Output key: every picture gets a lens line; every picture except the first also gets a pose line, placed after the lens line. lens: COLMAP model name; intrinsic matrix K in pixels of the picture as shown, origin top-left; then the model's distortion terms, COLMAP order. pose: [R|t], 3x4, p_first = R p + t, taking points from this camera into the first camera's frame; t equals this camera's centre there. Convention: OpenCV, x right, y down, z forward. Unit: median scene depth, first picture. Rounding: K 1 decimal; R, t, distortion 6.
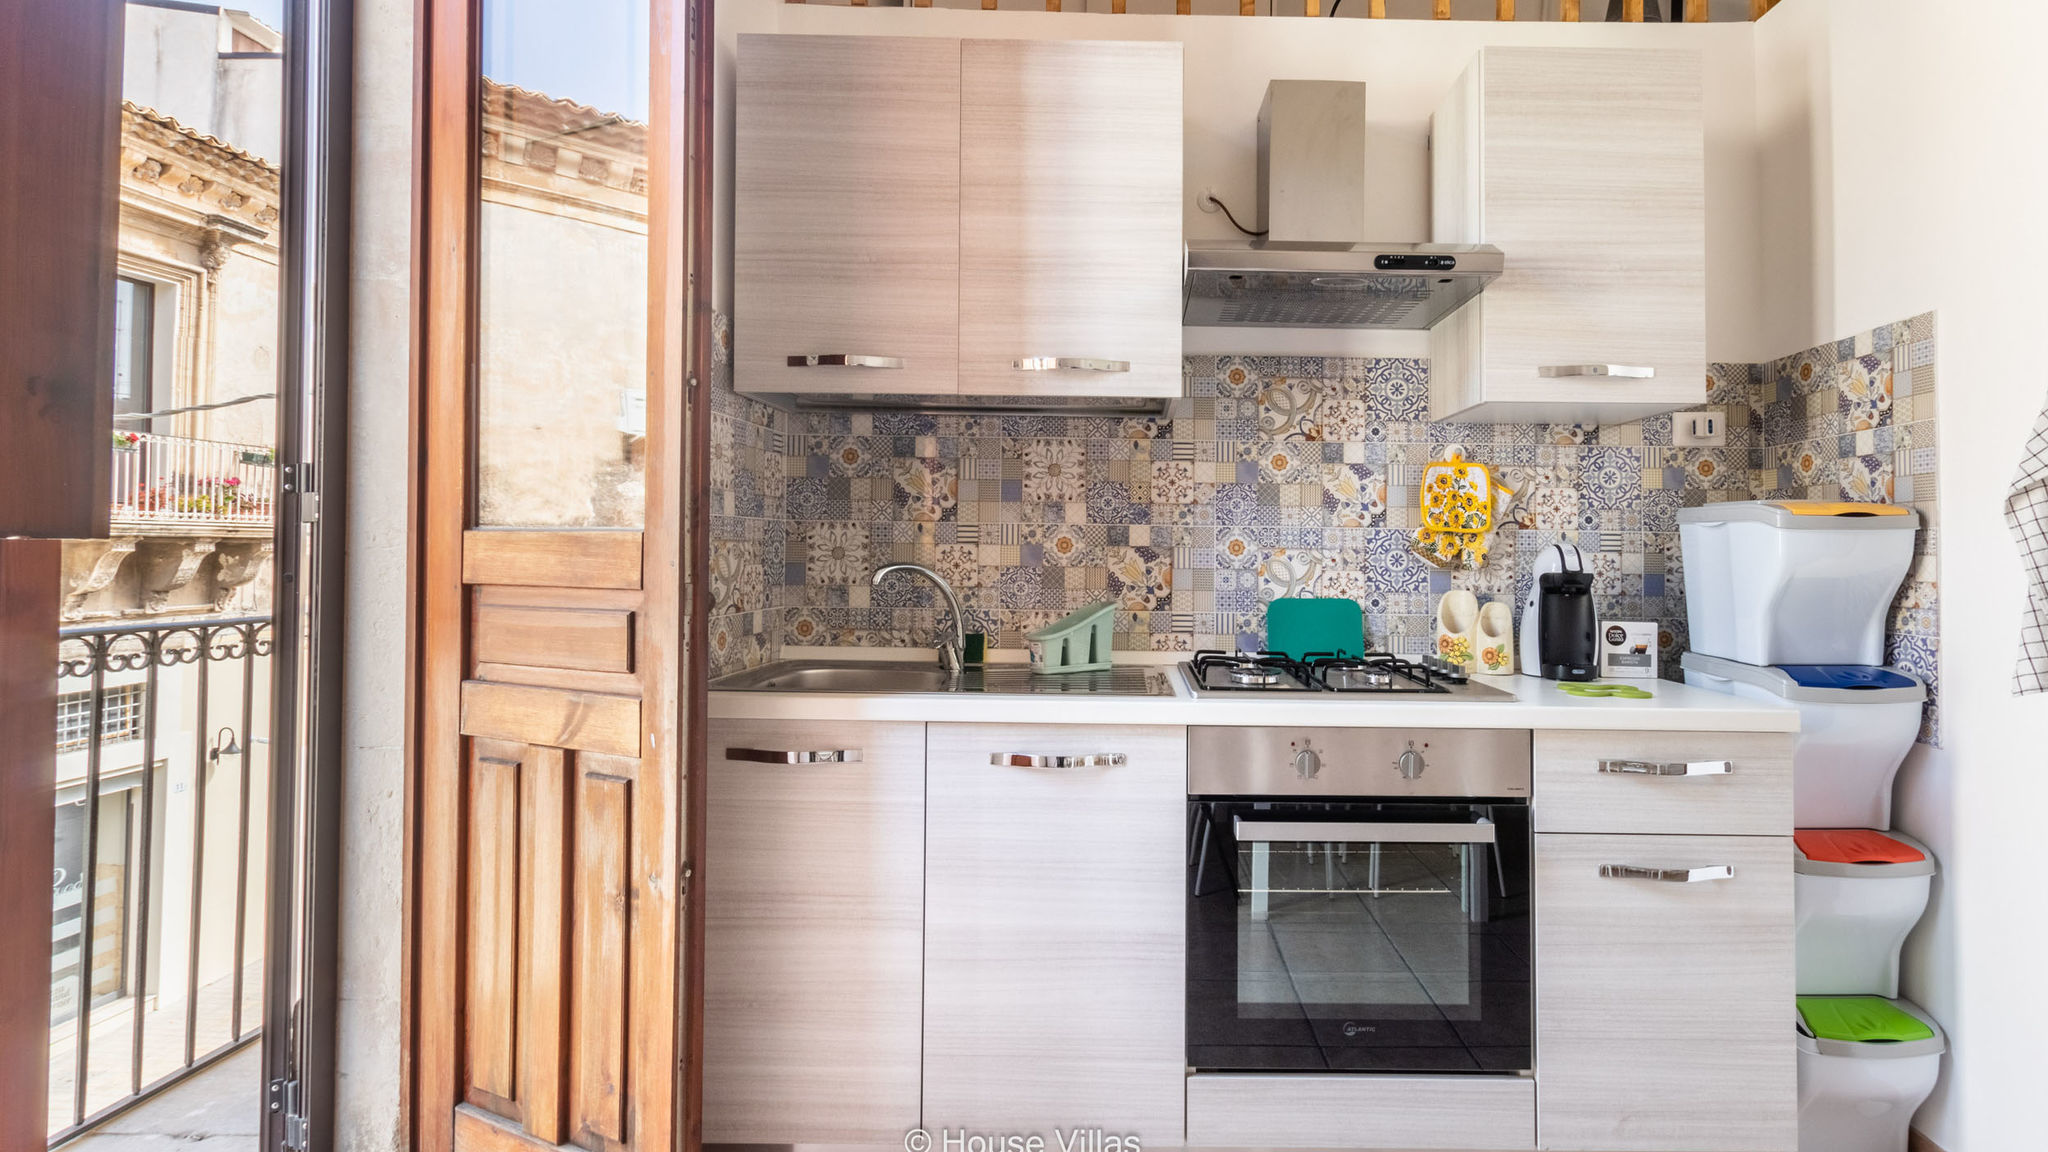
lens RADIAL K [[962.3, 0, 1022.0], [0, 962.3, 535.0], [0, 0, 1]] dist [0.000351, -0.000056]
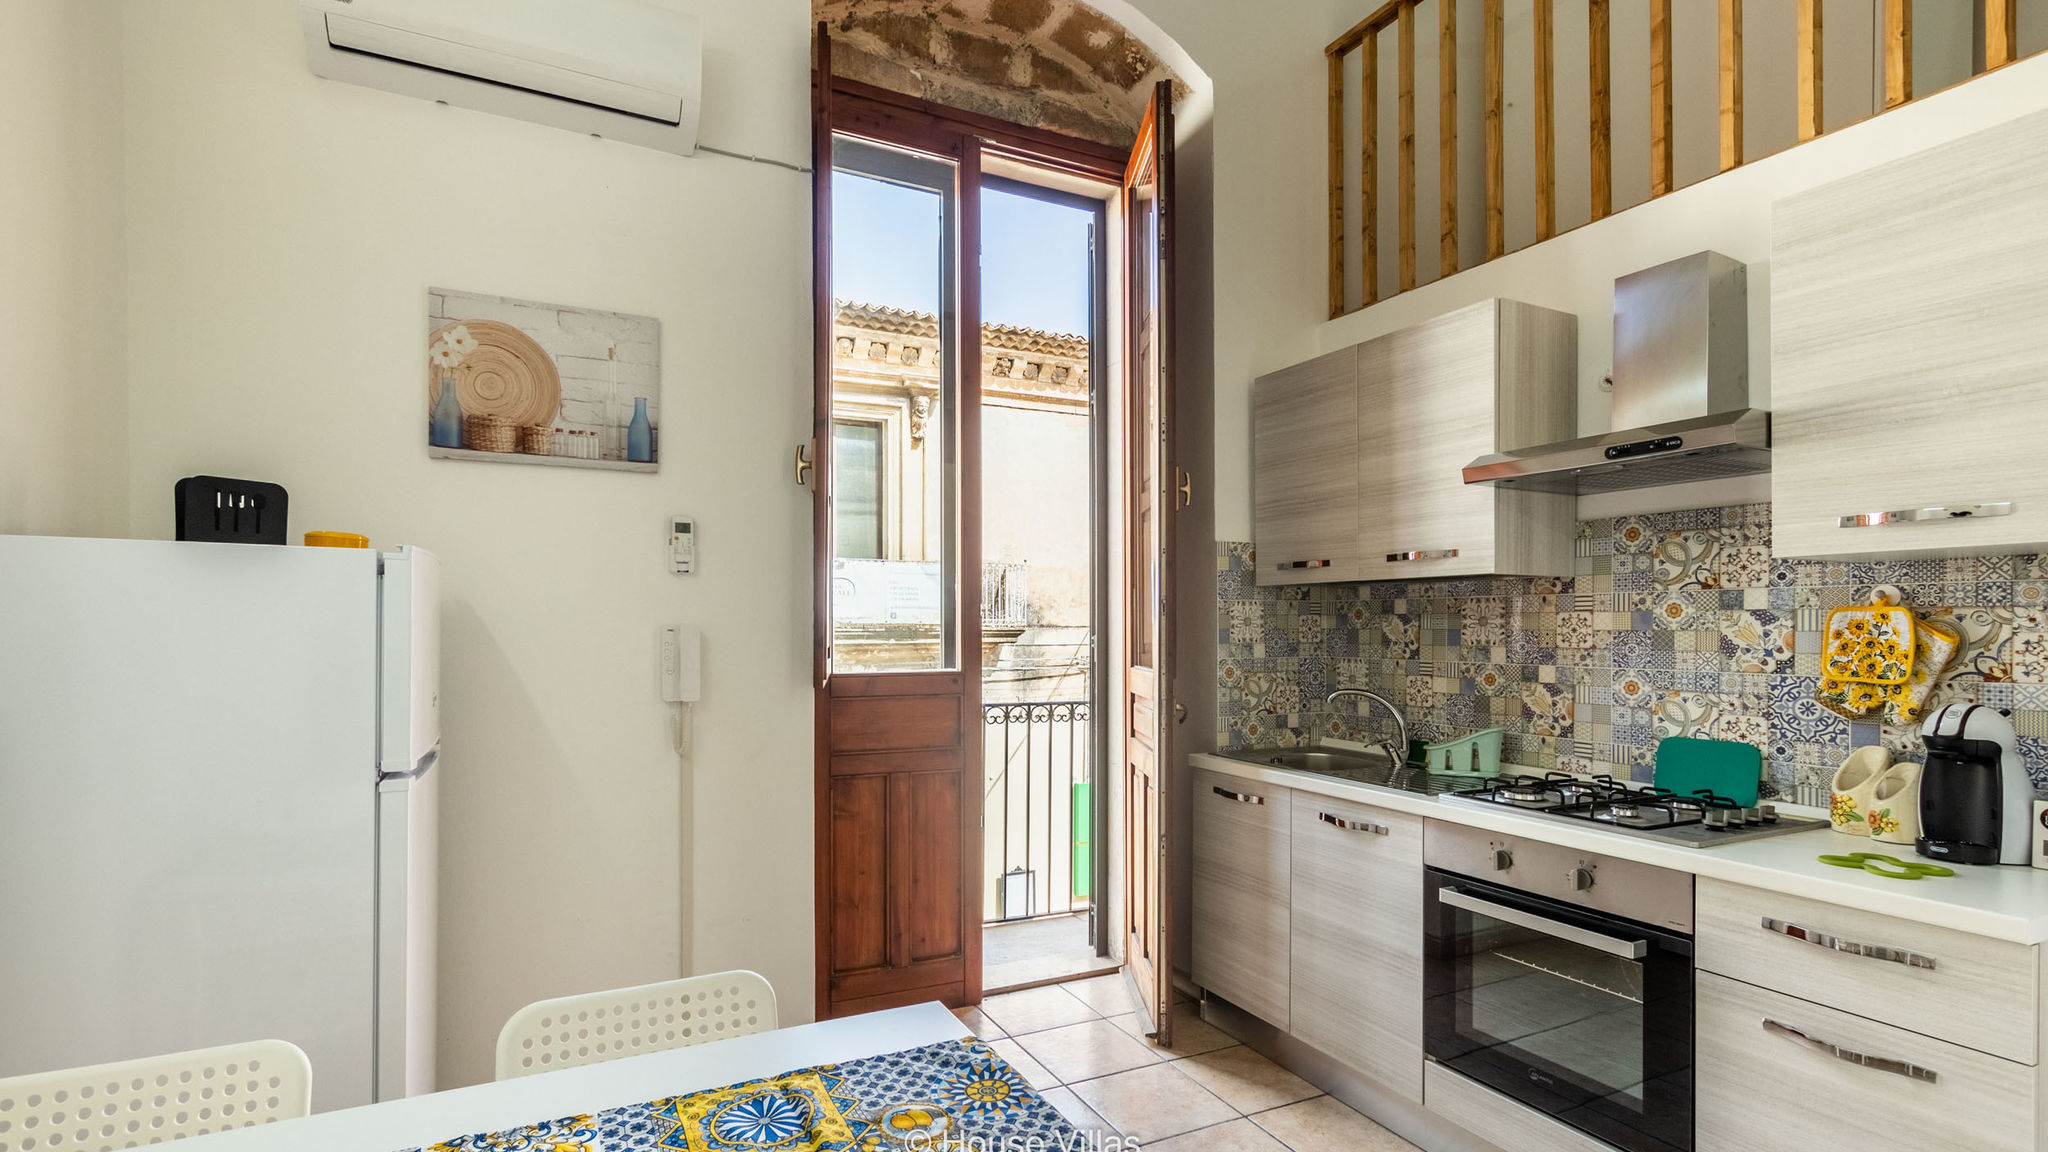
lens RADIAL K [[917.9, 0, 1037.3], [0, 917.9, 624.1], [0, 0, 1]] dist [0.000634, 0.000224]
pose [[0.478047, -0.014015, -0.878222, 0.833047], [0.024148, 0.999704, -0.002809, -0.074968], [0.878002, -0.019865, 0.478244, -0.118007]]
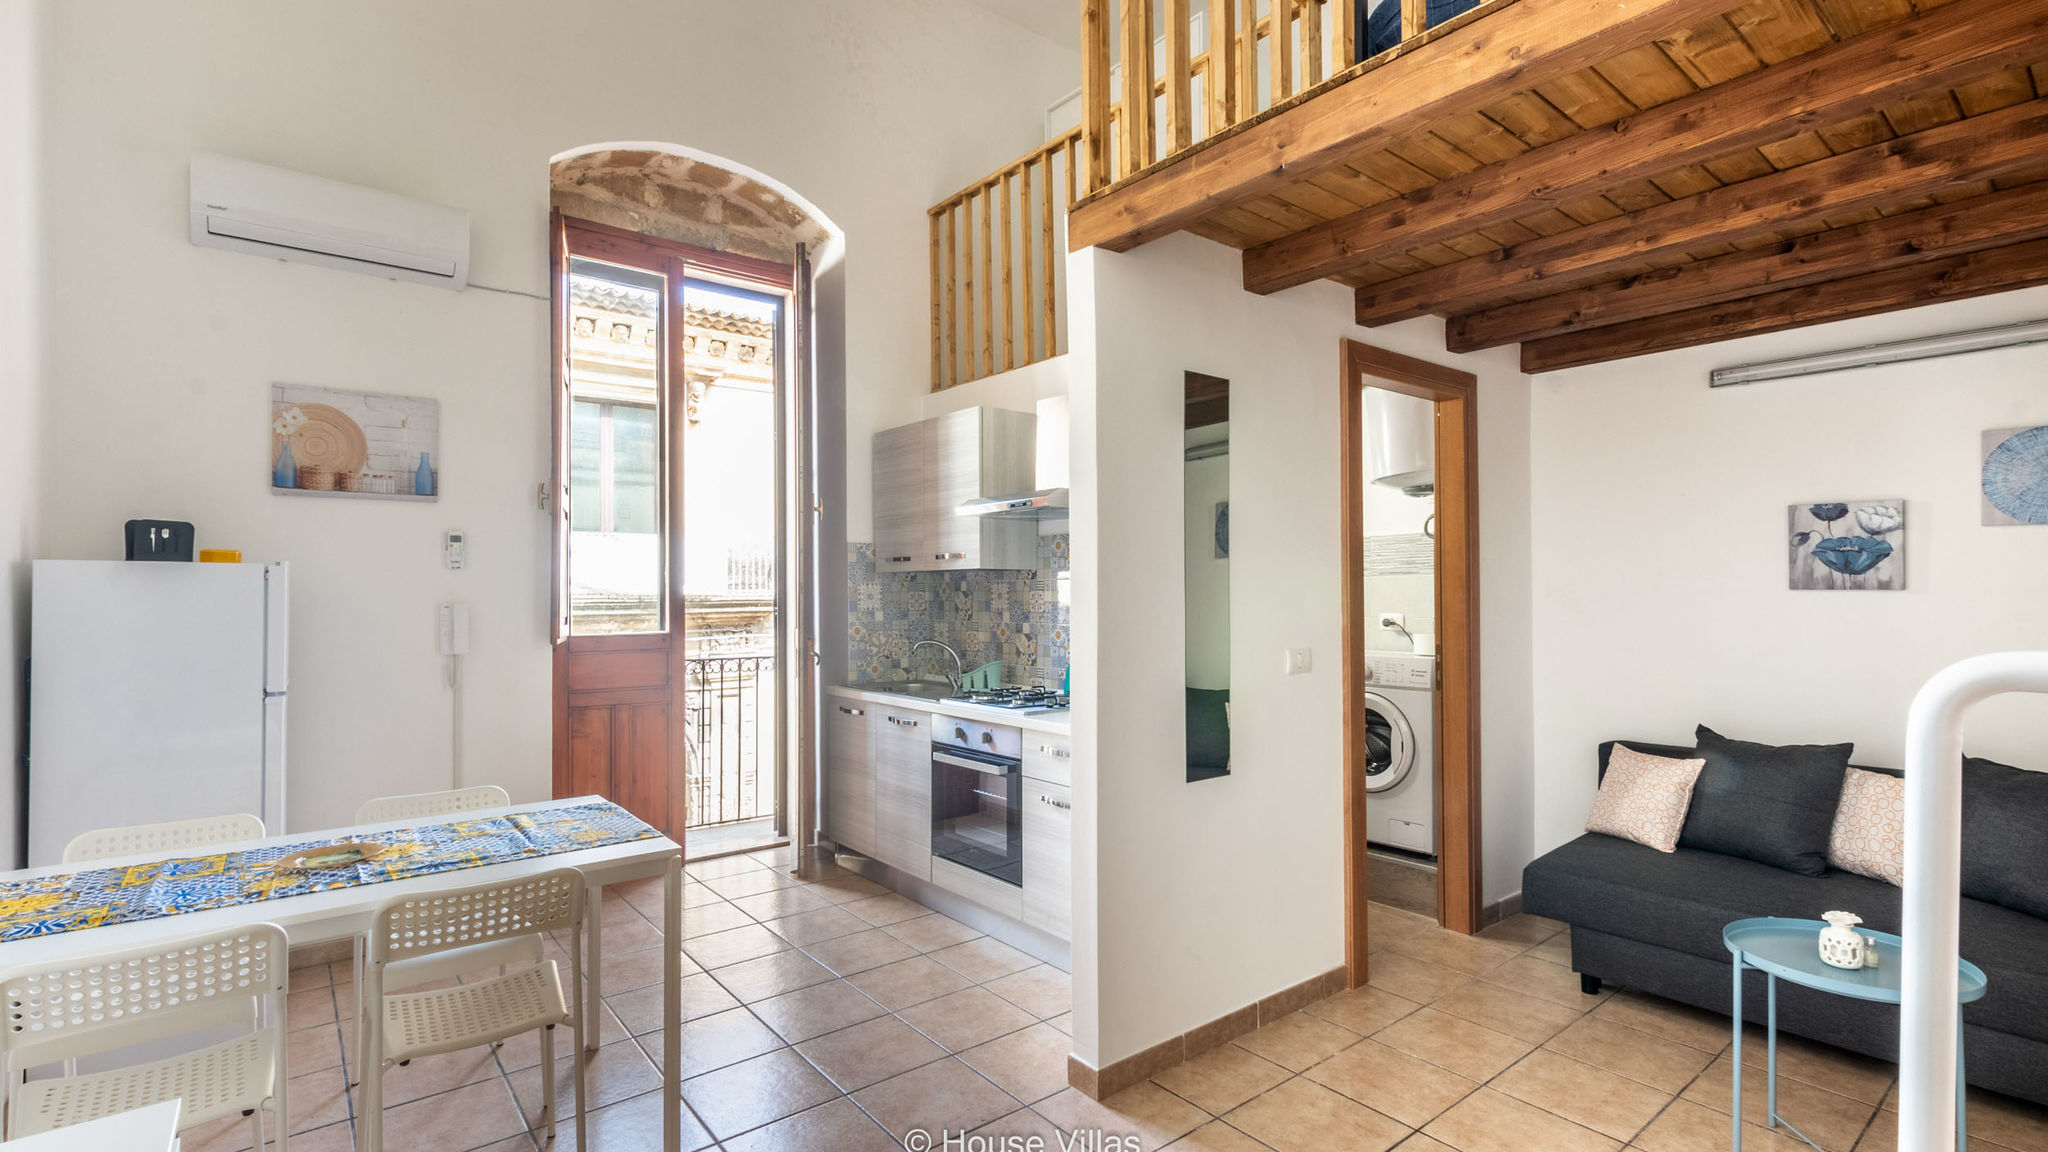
lens RADIAL K [[936.6, 0, 1024.0], [0, 936.6, 576.0], [0, 0, 1]] dist [0.002327, 0.000692]
pose [[0.626978, -0.030001, -0.778459, 1.646088], [0.031066, 0.999426, -0.013497, -0.081965], [0.778417, -0.015721, 0.627551, -0.229756]]
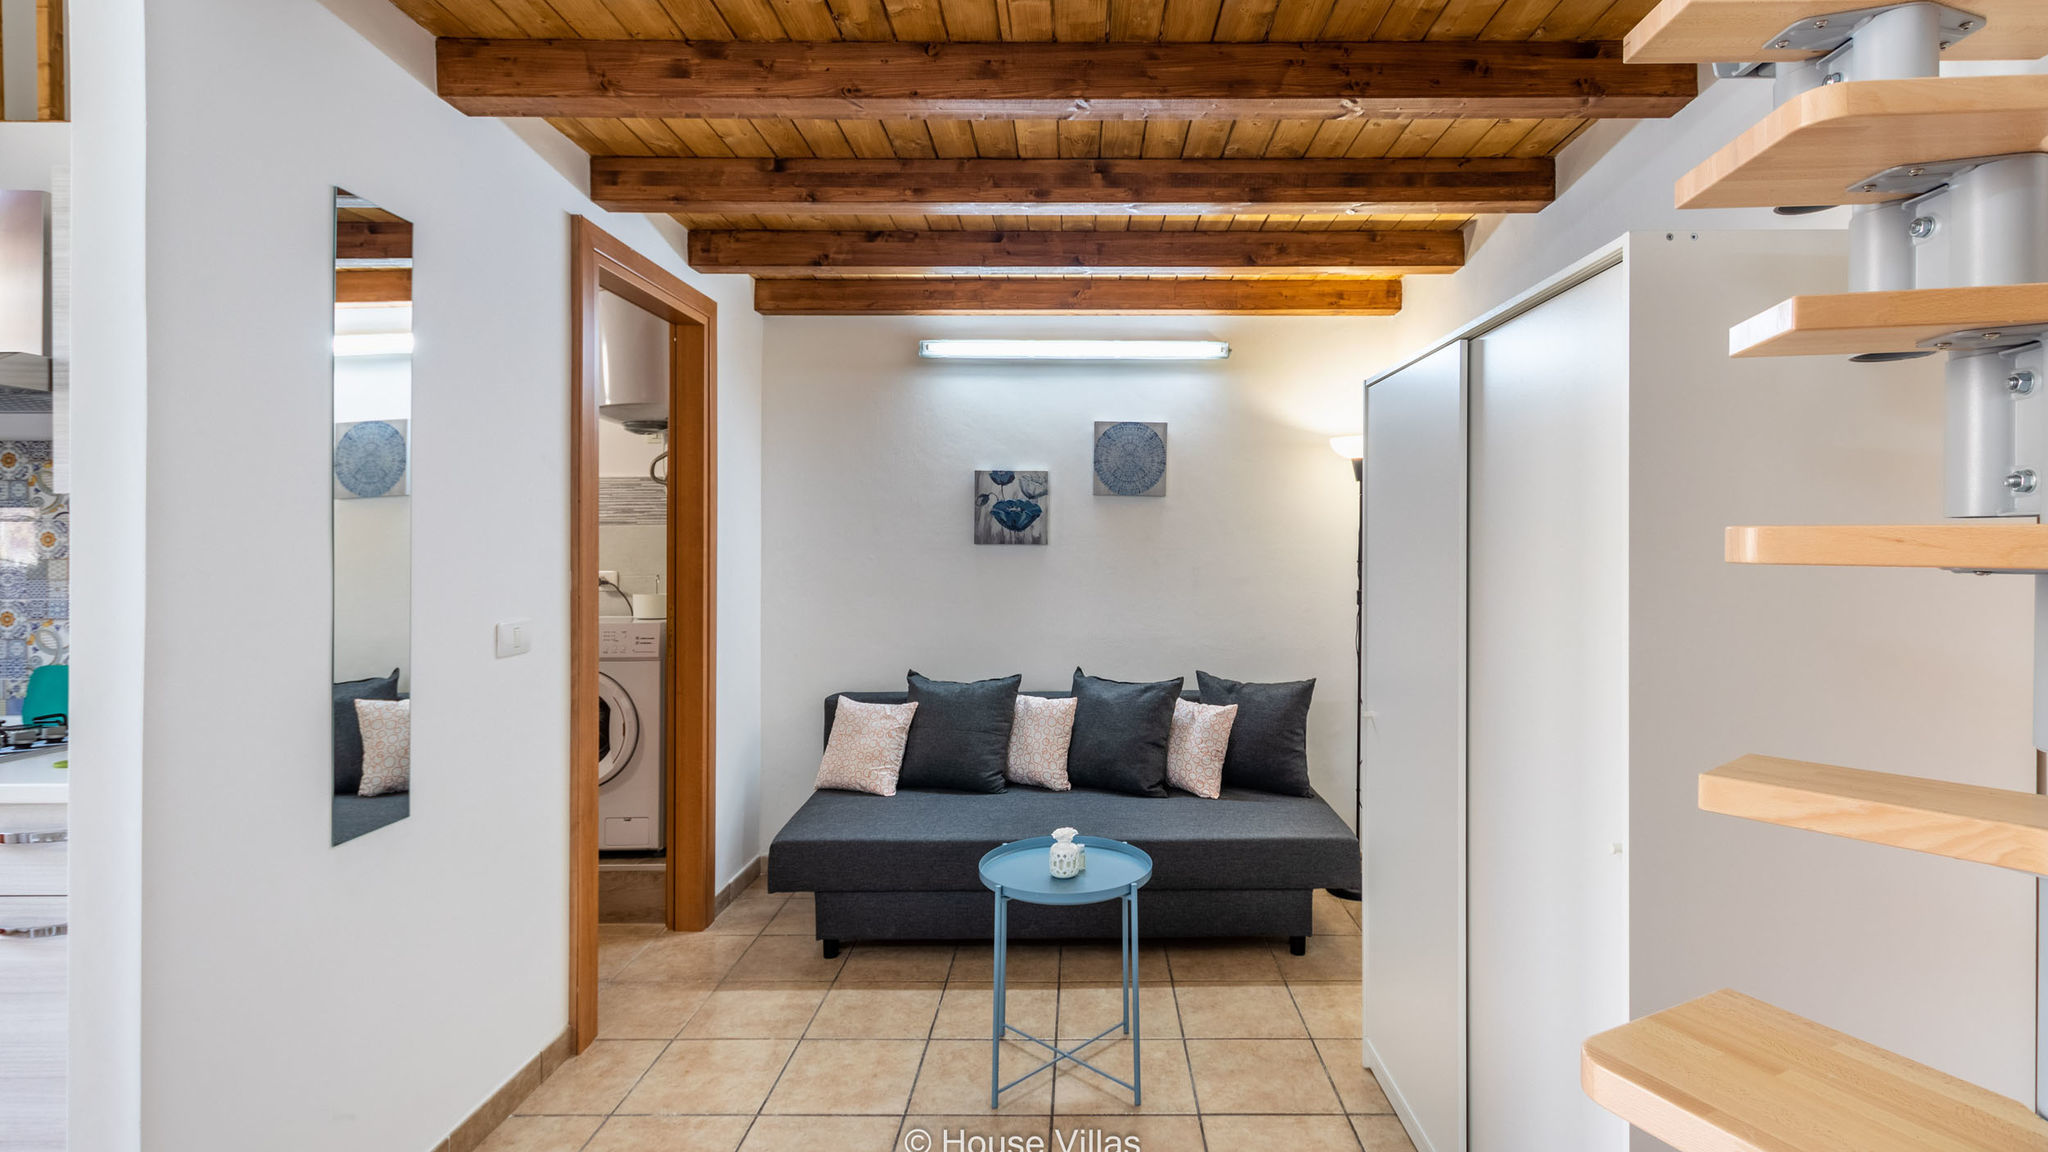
lens RADIAL K [[935.4, 0, 1051.0], [0, 935.4, 544.0], [0, 0, 1]] dist [0.001815, -0.000568]
pose [[0.999890, -0.014589, 0.002567, 1.396883], [0.014533, 0.999680, 0.020716, -0.076140], [-0.002869, -0.020677, 0.999782, -0.054808]]
